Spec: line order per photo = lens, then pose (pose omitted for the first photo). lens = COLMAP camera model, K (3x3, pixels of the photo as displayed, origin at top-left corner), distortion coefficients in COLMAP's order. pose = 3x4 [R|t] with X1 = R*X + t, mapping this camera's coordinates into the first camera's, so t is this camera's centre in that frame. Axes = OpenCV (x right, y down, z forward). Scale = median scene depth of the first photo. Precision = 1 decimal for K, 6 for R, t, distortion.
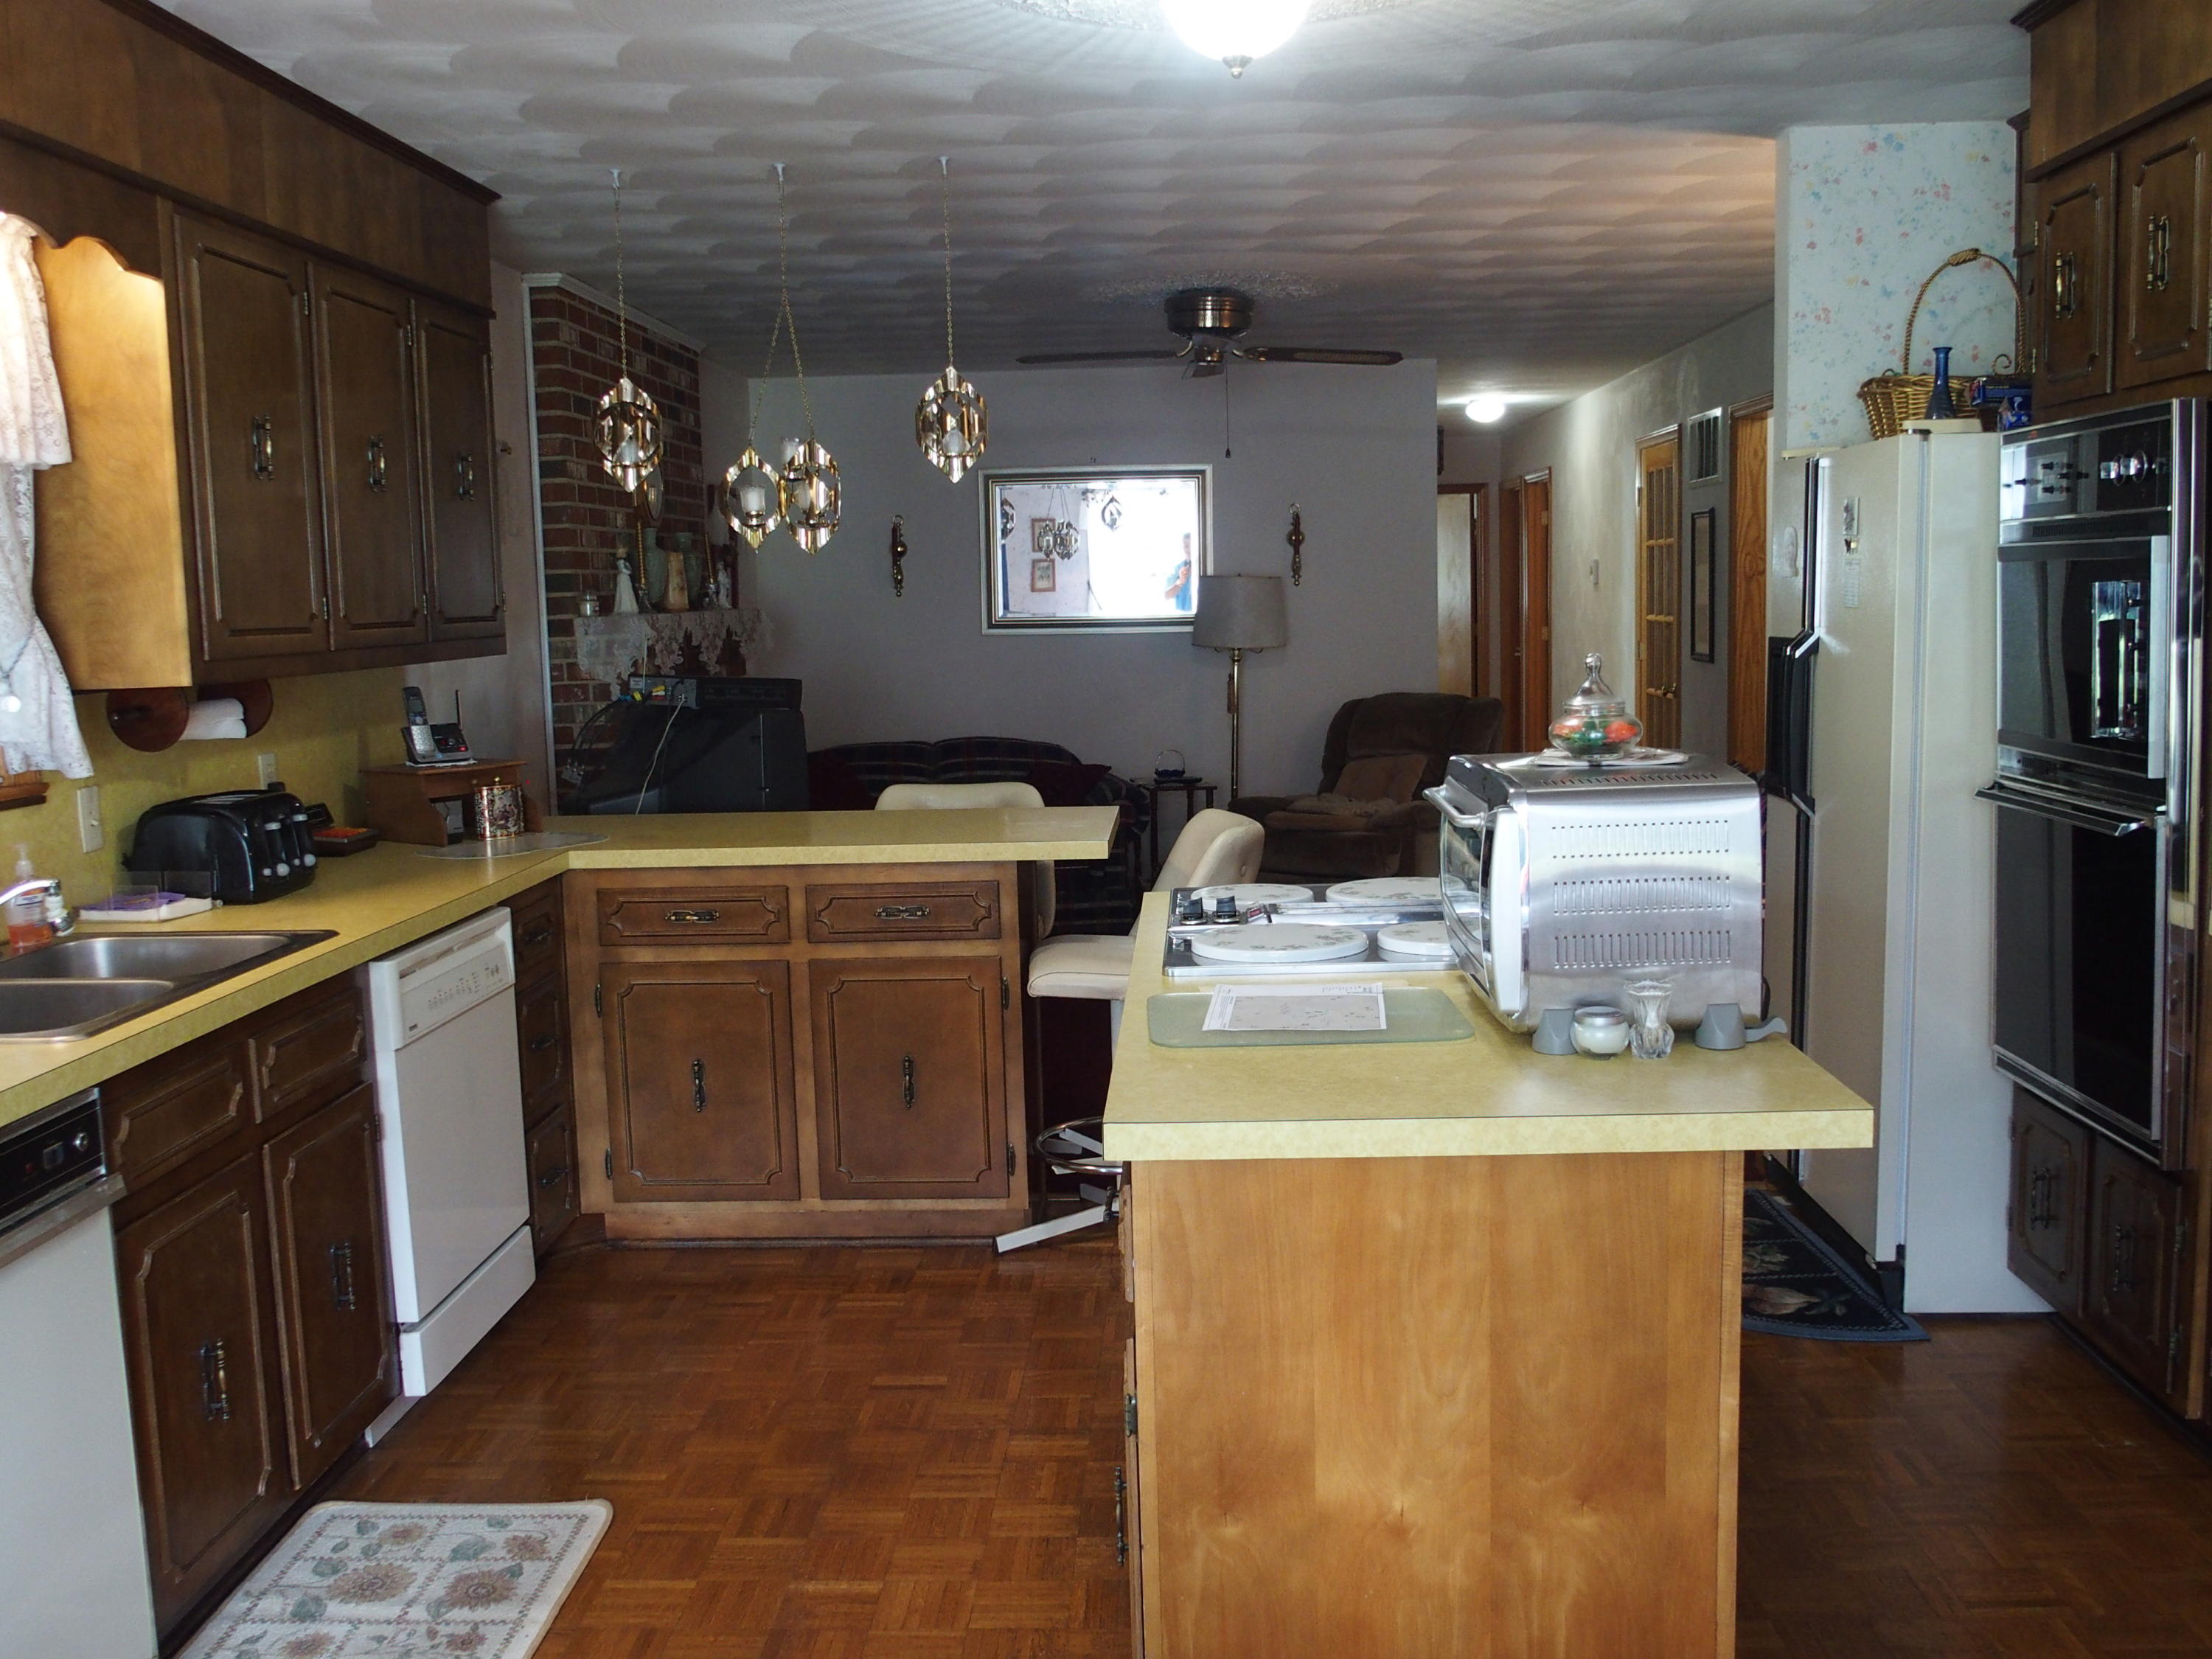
lens RADIAL K [[2065.5, 0, 1104.8], [0, 2065.5, 827.9], [0, 0, 1]] dist [-0.001830, 0.000000]
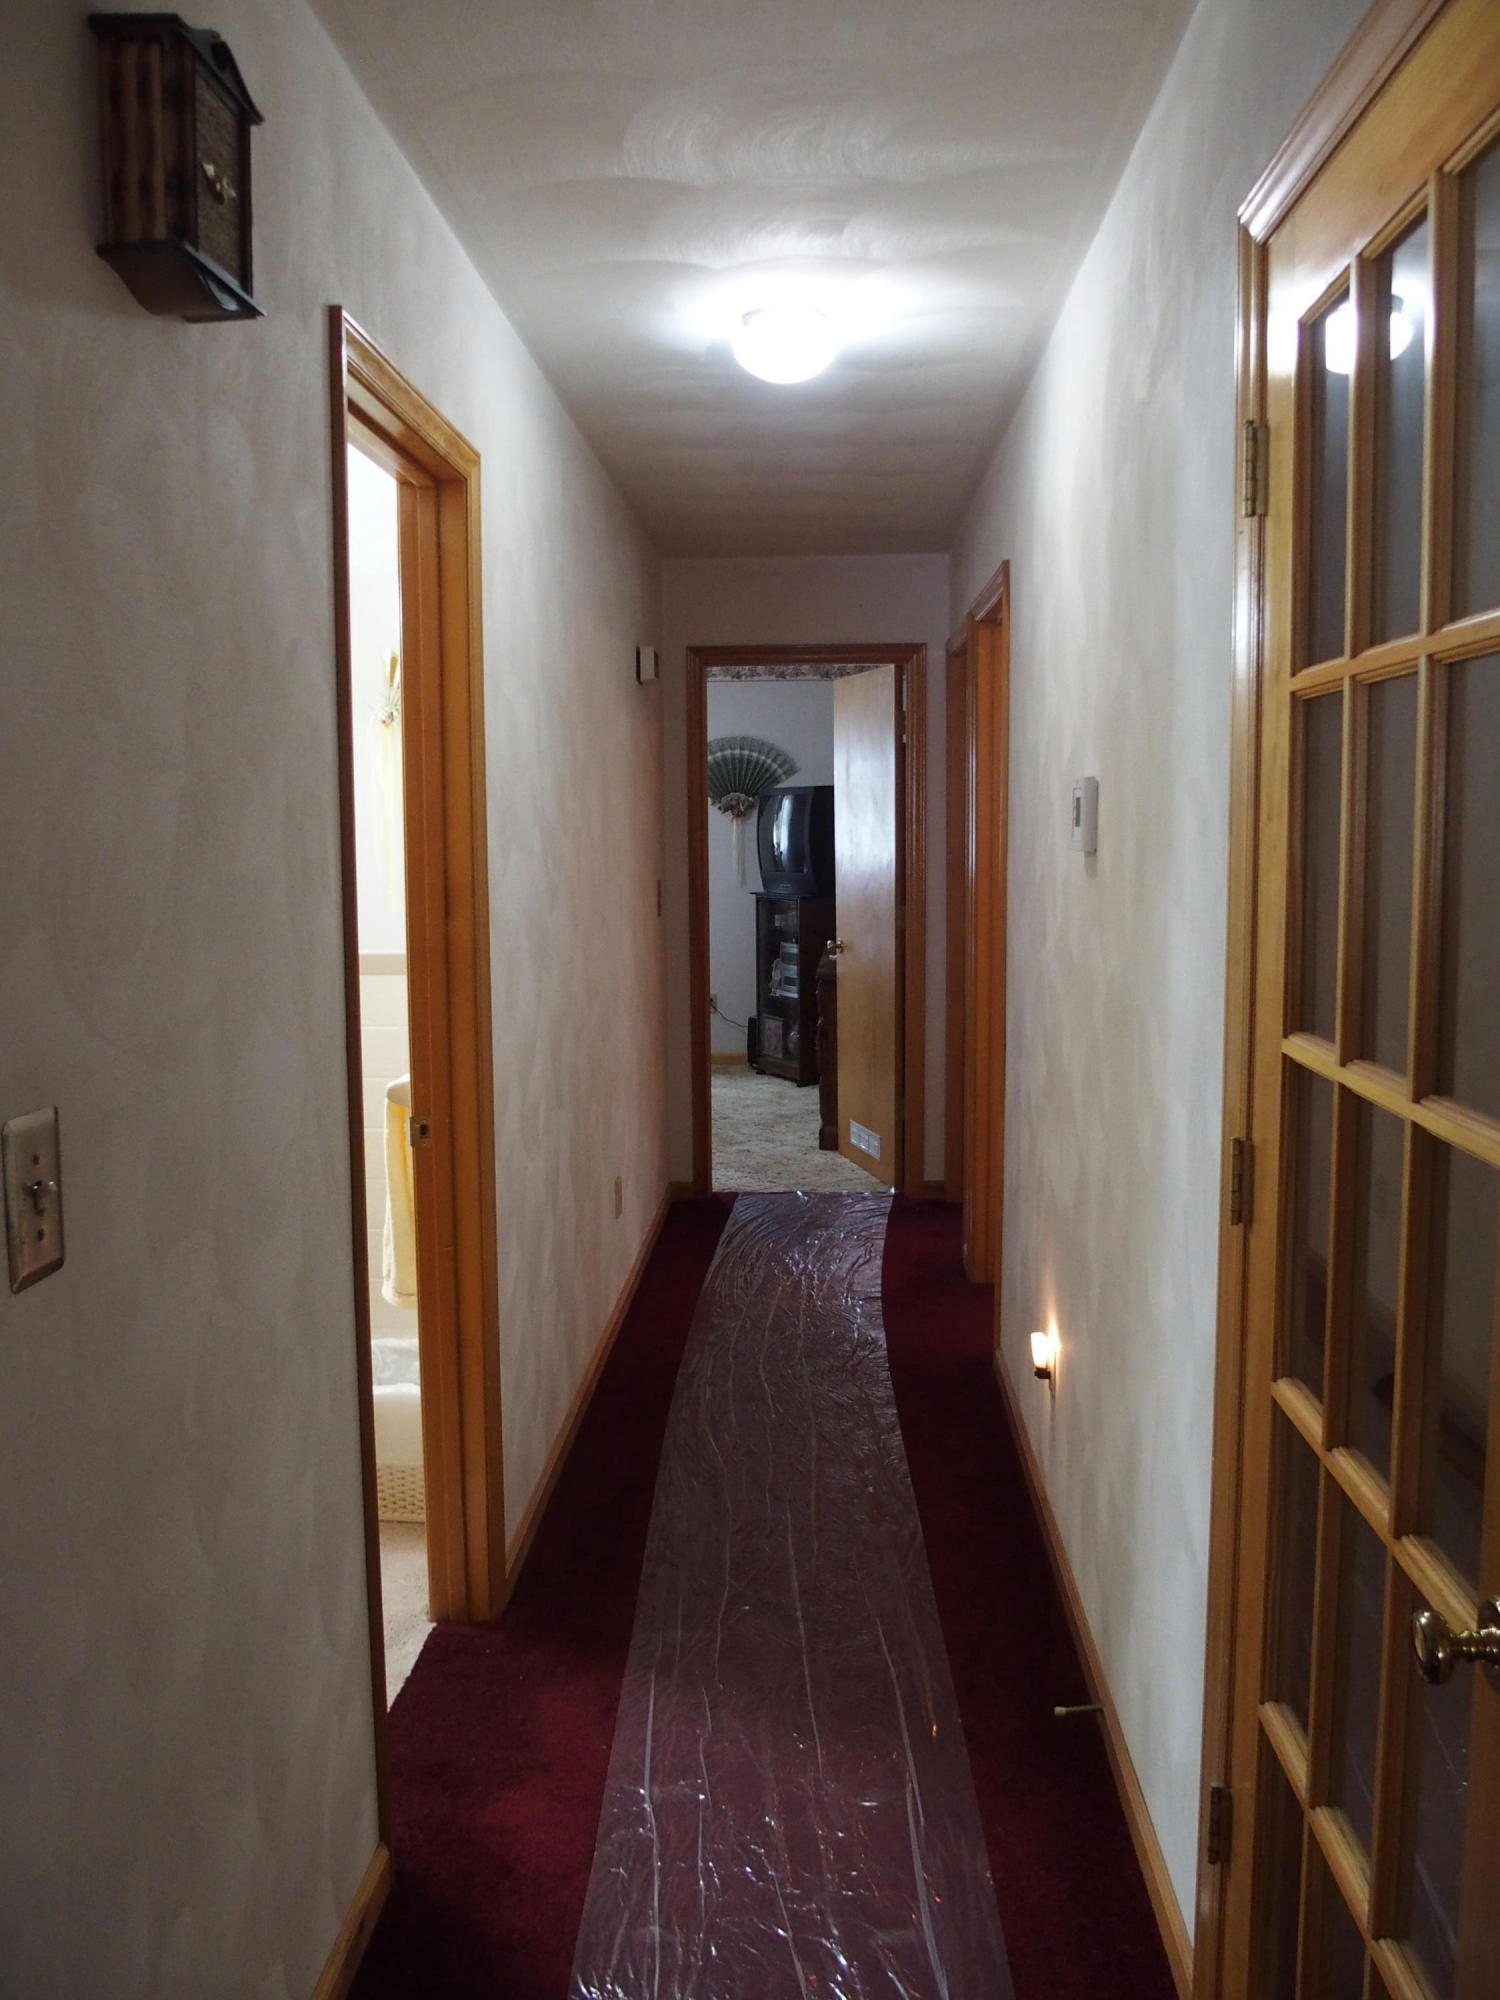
lens RADIAL K [[1672.5, 0, 750.5], [0, 1672.5, 998.3], [0, 0, 1]] dist [-0.002669, -0.018131]
pose [[0.999683, 0.025176, 0.000550, 0.183950], [-0.025169, 0.999639, -0.009404, -0.091249], [-0.000787, 0.009387, 0.999956, 0.735695]]
